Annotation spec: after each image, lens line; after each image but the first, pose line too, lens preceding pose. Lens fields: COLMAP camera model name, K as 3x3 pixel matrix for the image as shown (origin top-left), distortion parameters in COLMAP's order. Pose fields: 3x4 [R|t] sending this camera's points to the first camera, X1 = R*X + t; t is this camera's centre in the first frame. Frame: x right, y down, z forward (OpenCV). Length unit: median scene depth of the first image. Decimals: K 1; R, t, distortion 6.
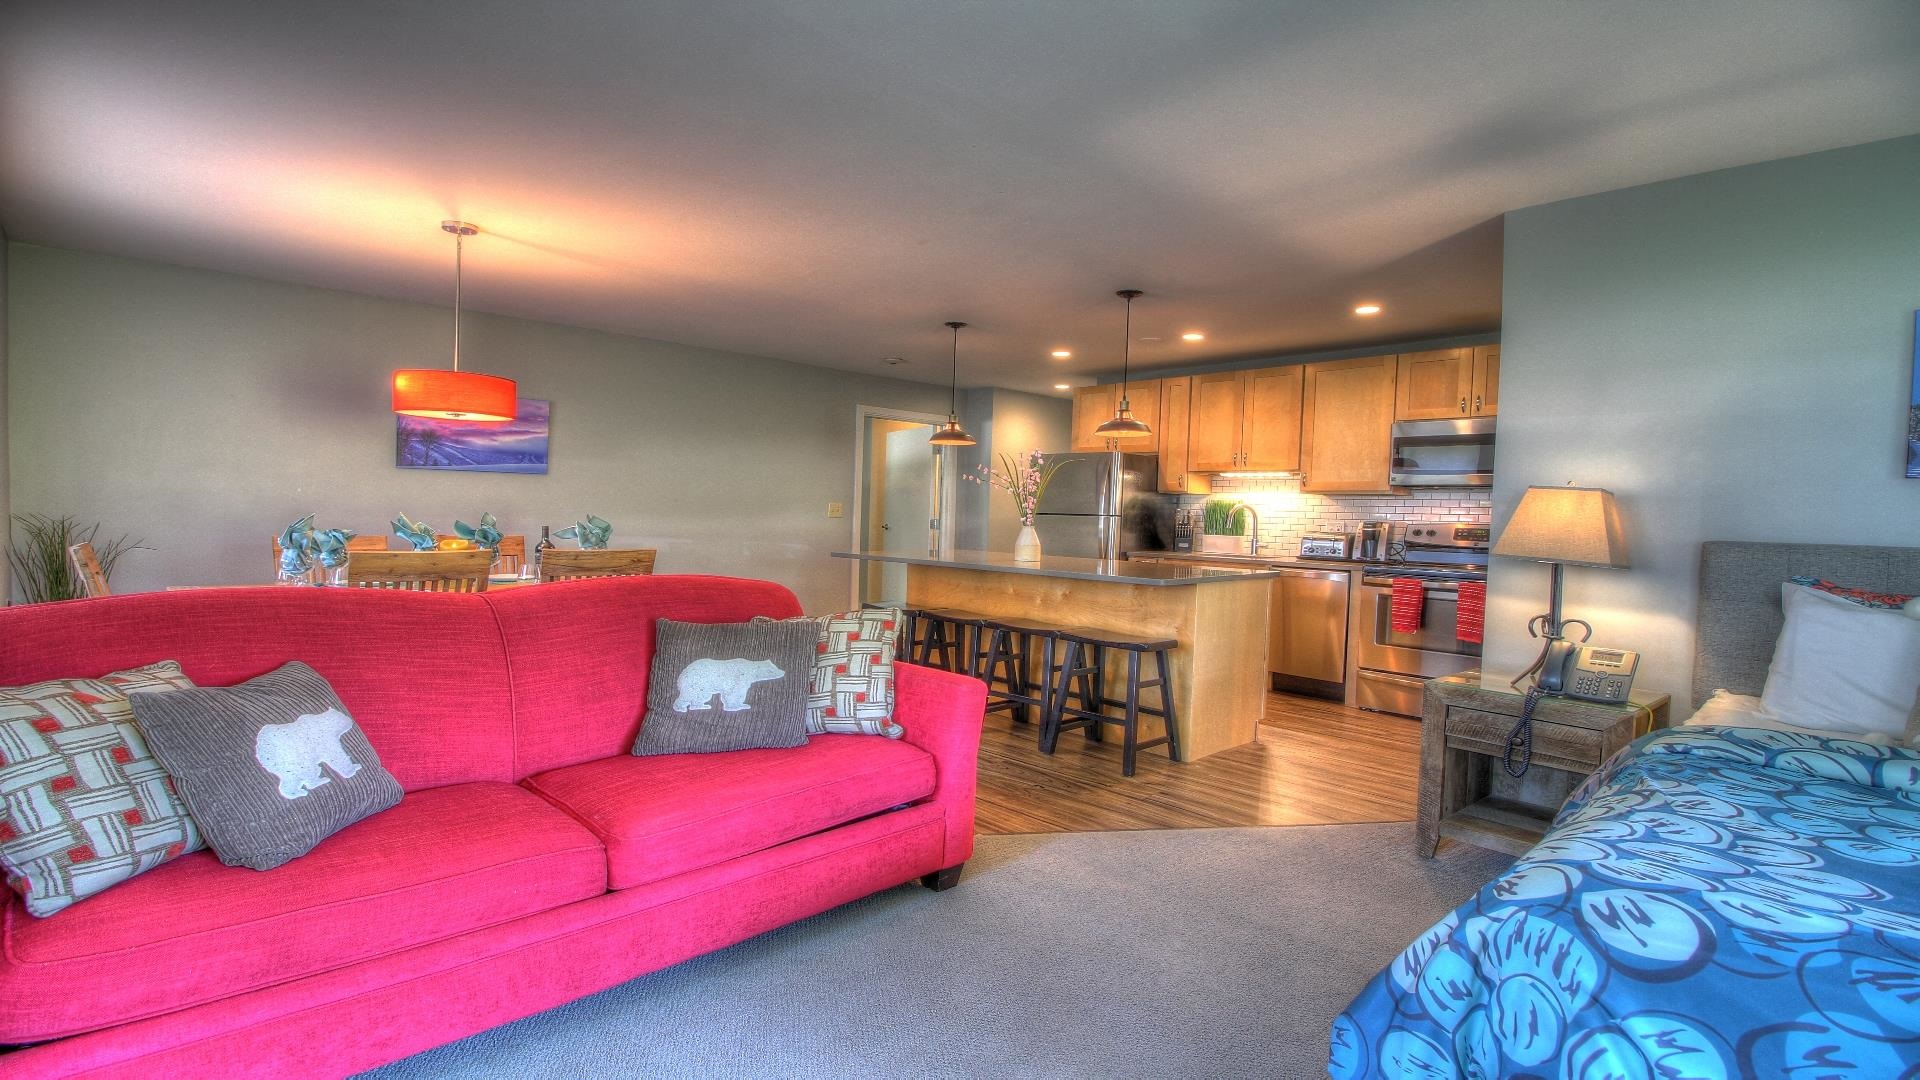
lens RADIAL K [[887.9, 0, 967.9], [0, 887.9, 554.1], [0, 0, 1]] dist [-0.001958, -0.011987]
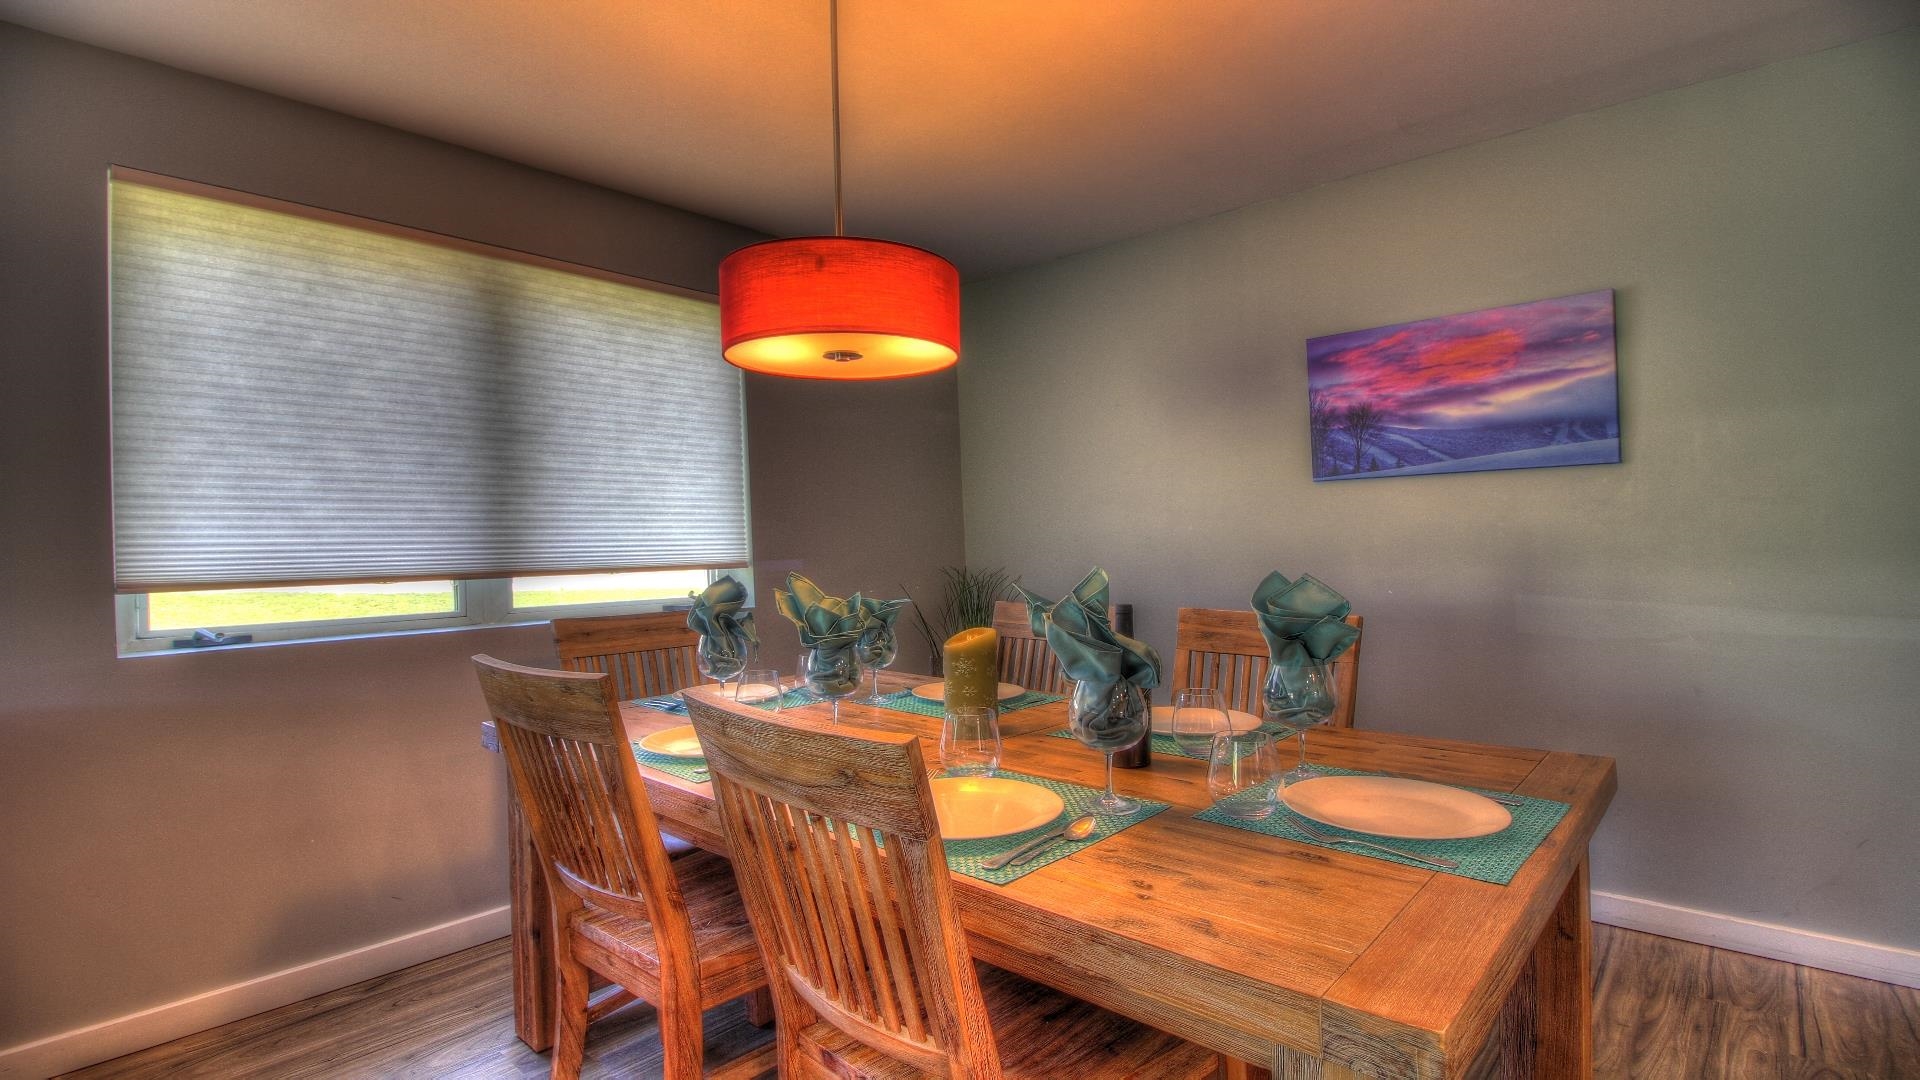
lens RADIAL K [[887.9, 0, 973.8], [0, 887.9, 529.6], [0, 0, 1]] dist [-0.001958, -0.011987]
pose [[0.070470, -0.037170, -0.996821, -0.094734], [-0.025078, 0.998924, -0.039021, -0.040419], [0.997199, 0.027748, 0.069462, 0.779869]]
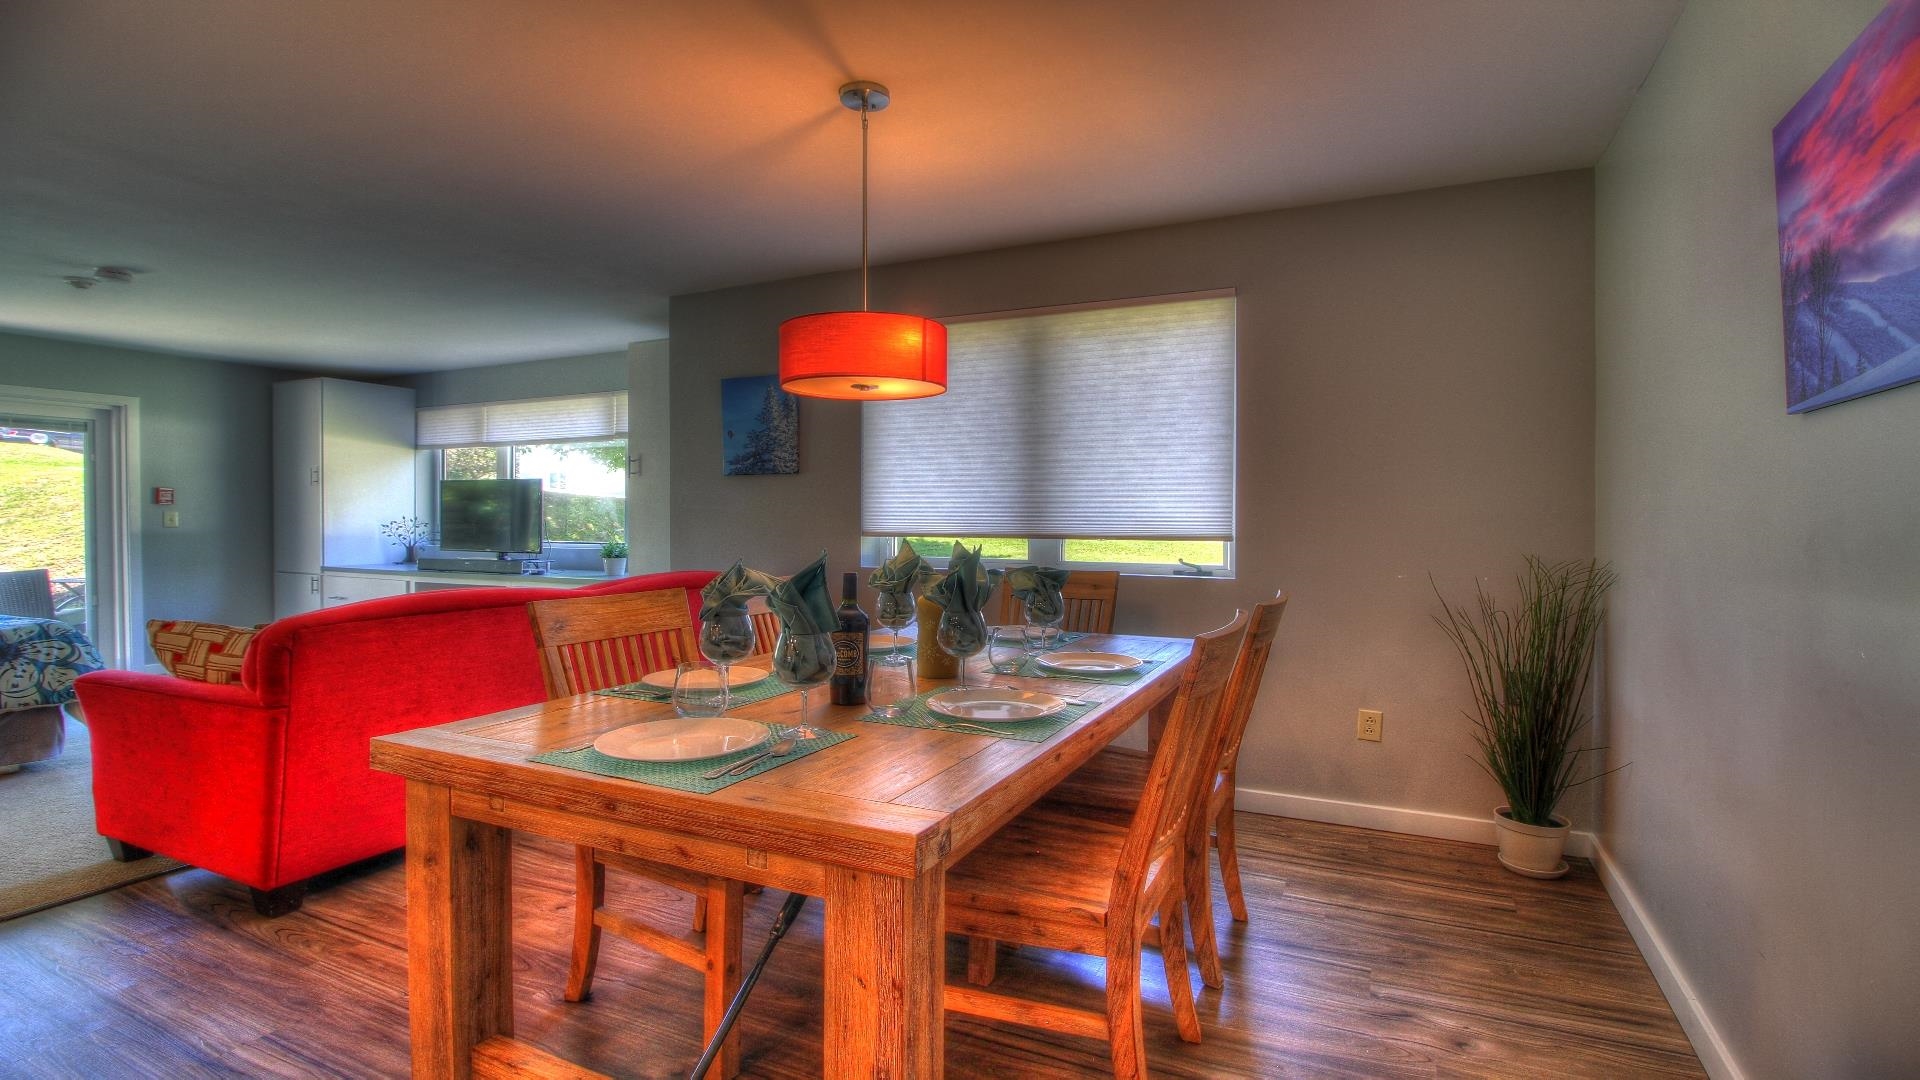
lens RADIAL K [[887.9, 0, 972.3], [0, 887.9, 541.5], [0, 0, 1]] dist [-0.001958, -0.011987]
pose [[-0.937347, -0.019578, -0.347845, -0.321164], [-0.043438, 0.997197, 0.060927, -0.066262], [0.345677, 0.072220, -0.935570, 1.232910]]
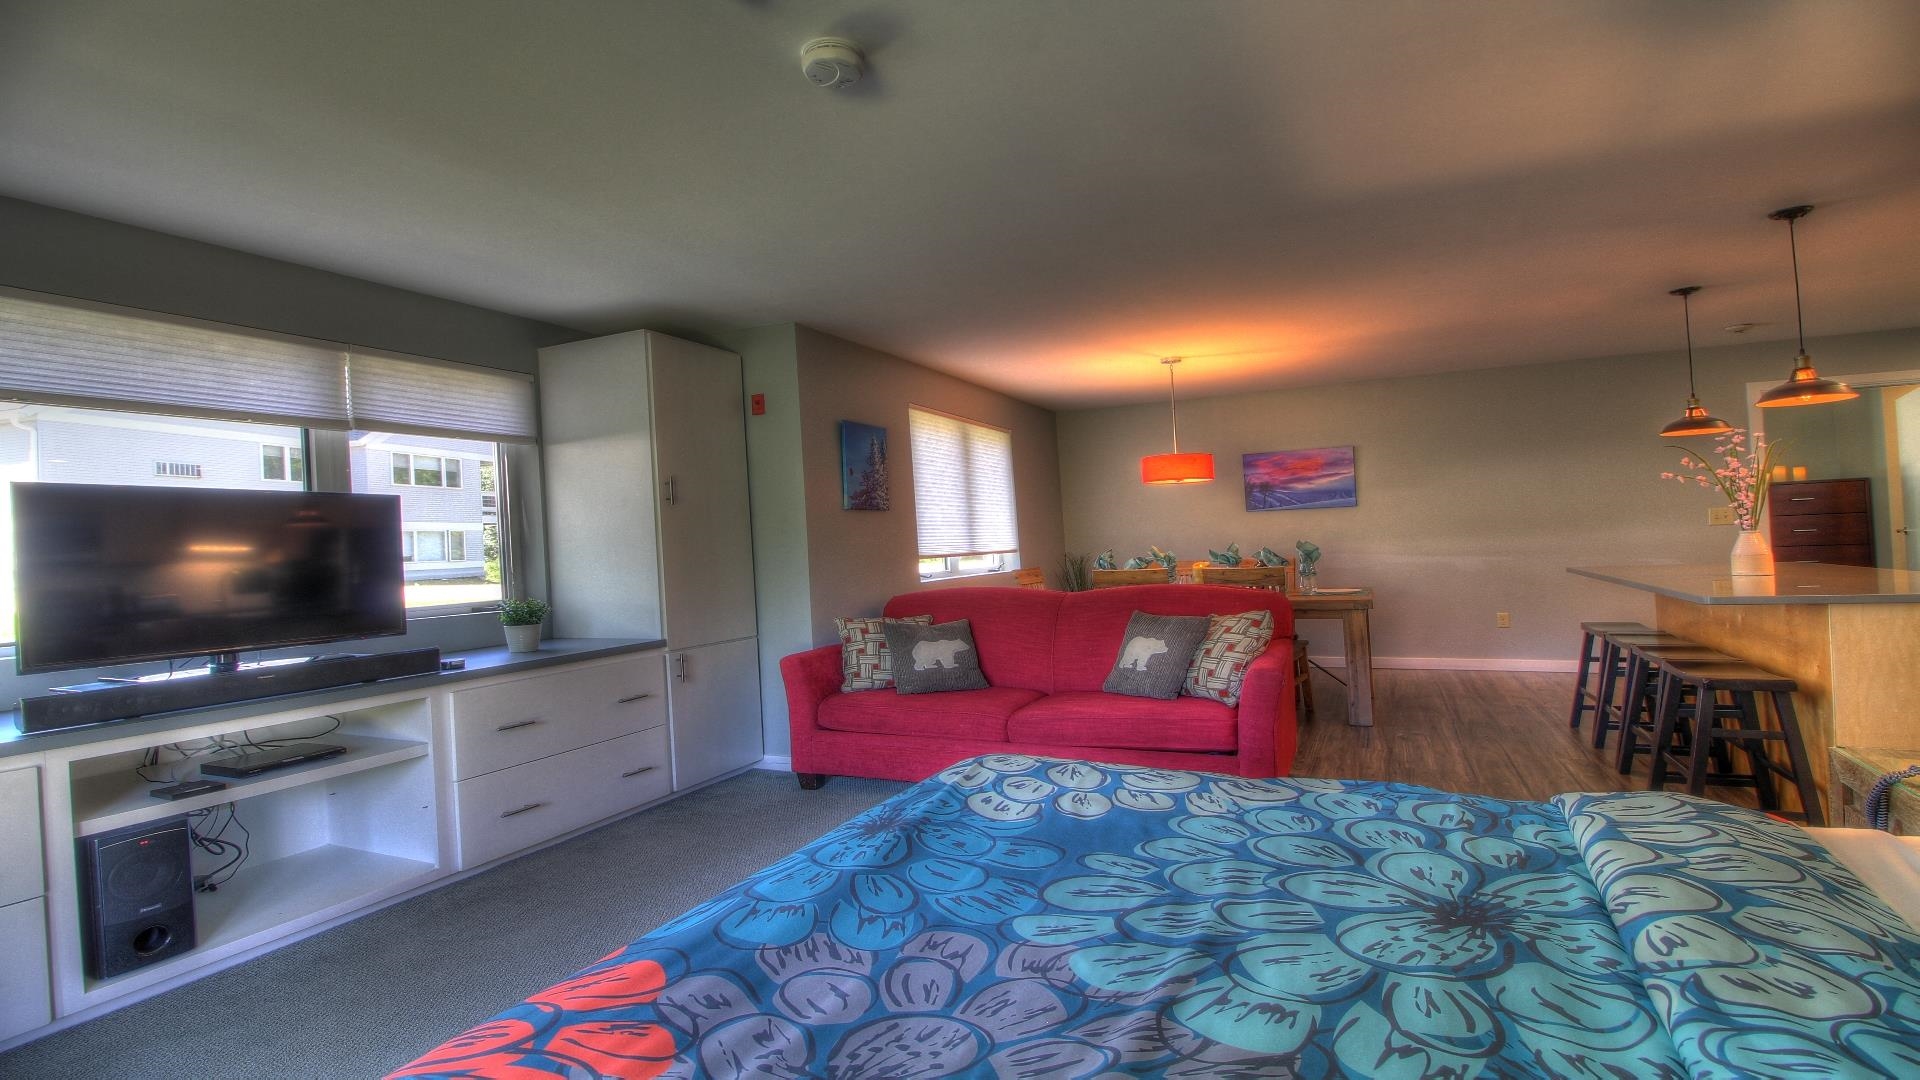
lens RADIAL K [[887.9, 0, 959.4], [0, 887.9, 511.2], [0, 0, 1]] dist [-0.001958, -0.011987]
pose [[0.351971, -0.072484, -0.933200, 0.542242], [0.003363, 0.997089, -0.076178, 0.008362], [0.936005, 0.023674, 0.351190, 0.078650]]
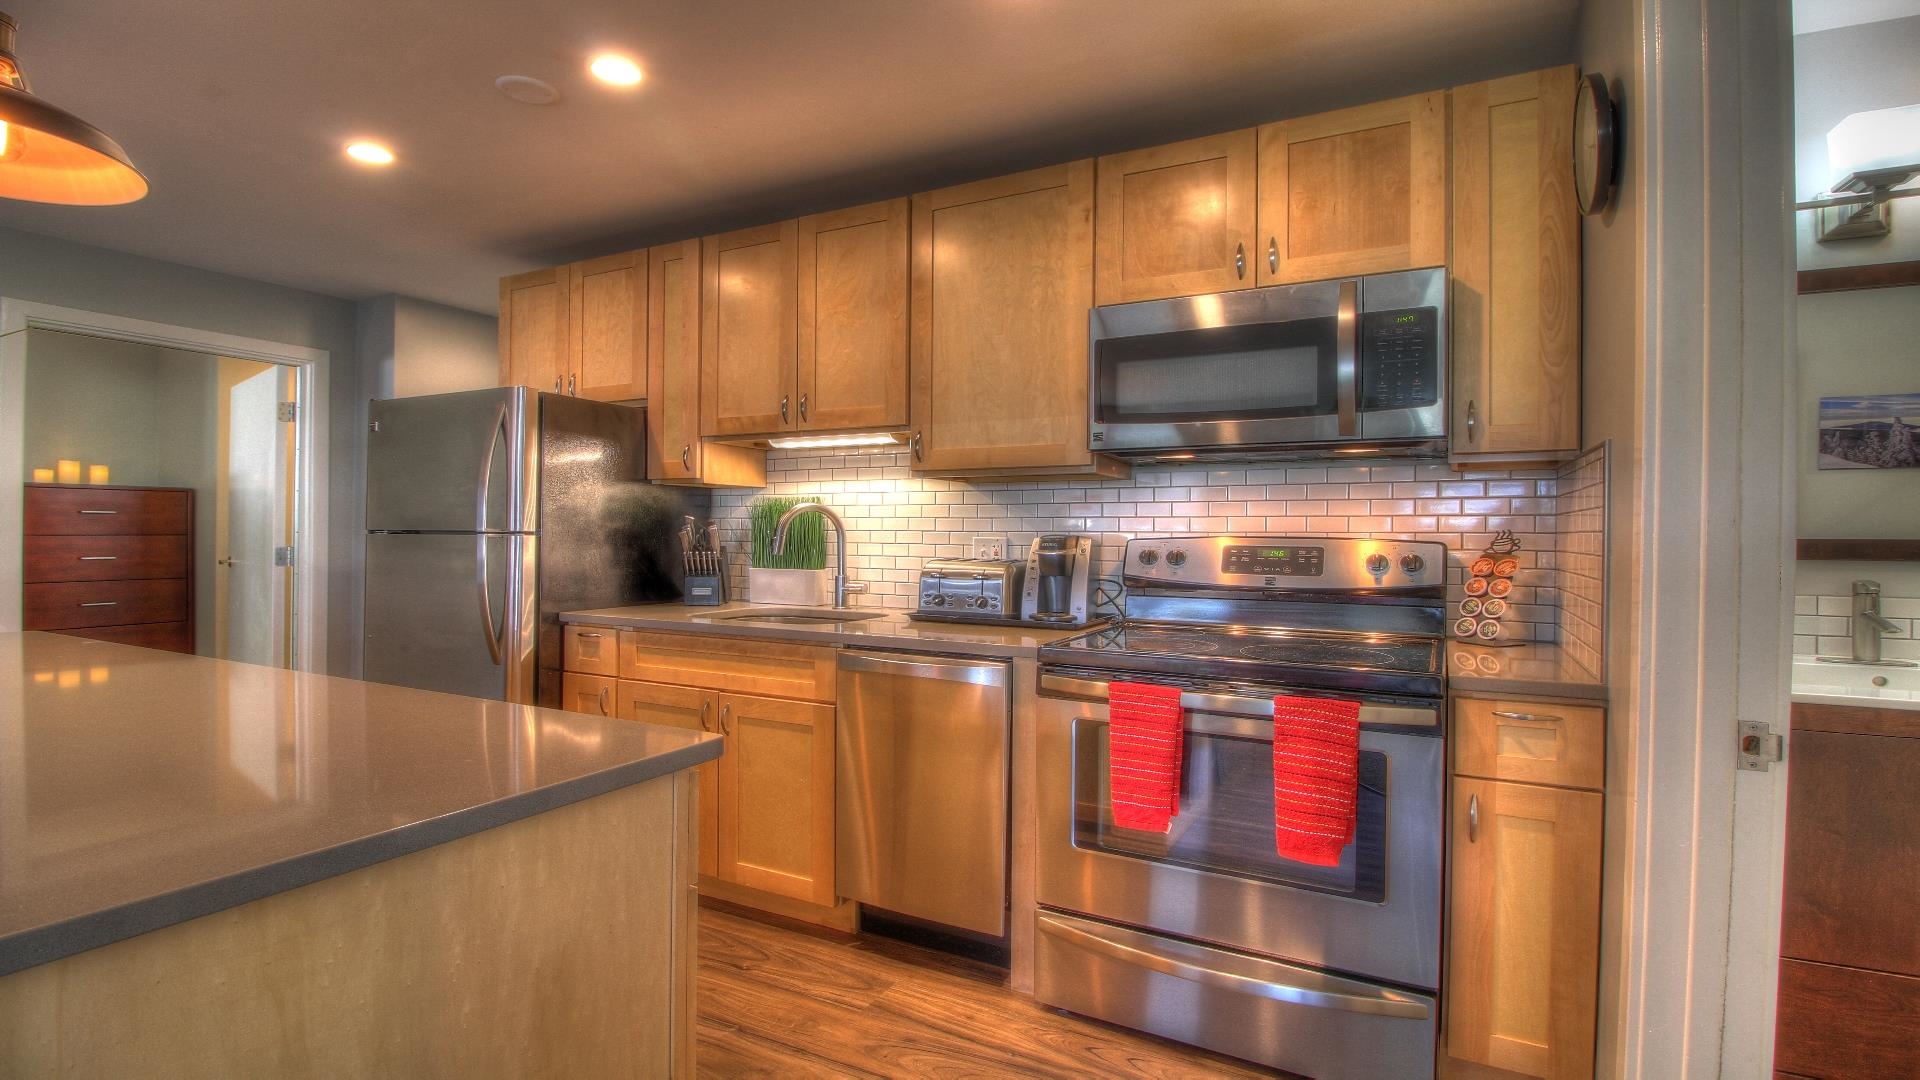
lens RADIAL K [[887.9, 0, 969.9], [0, 887.9, 531.8], [0, 0, 1]] dist [-0.001958, -0.011987]
pose [[0.951483, -0.017830, 0.307185, 0.309522], [0.031662, 0.998694, -0.040104, -0.024415], [-0.306069, 0.047884, 0.950804, 0.658444]]
